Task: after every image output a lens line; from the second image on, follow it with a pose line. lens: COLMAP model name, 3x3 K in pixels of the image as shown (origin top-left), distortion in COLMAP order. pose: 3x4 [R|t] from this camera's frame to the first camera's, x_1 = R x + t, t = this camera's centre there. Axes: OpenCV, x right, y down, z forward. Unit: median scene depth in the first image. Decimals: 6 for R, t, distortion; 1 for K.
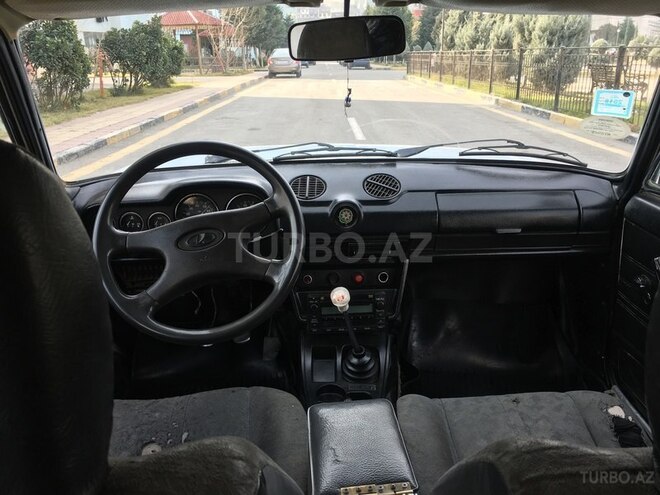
lens RADIAL K [[560.1, 0, 330.0], [0, 560.1, 247.5], [0, 0, 1]] dist [-0.003471, -0.012953]
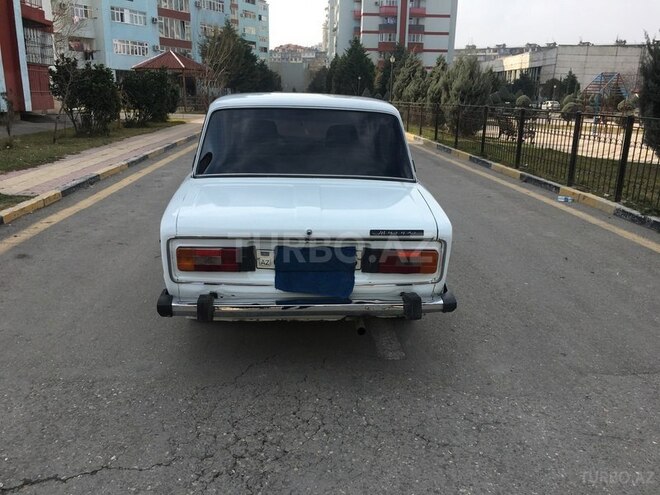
lens RADIAL K [[560.1, 0, 330.0], [0, 560.1, 247.5], [0, 0, 1]] dist [-0.003471, -0.012953]
pose [[0.998054, 0.022852, 0.058013, 0.004077], [-0.018776, 0.997380, -0.069856, 0.079636], [-0.059458, 0.068631, 0.995869, -0.267792]]
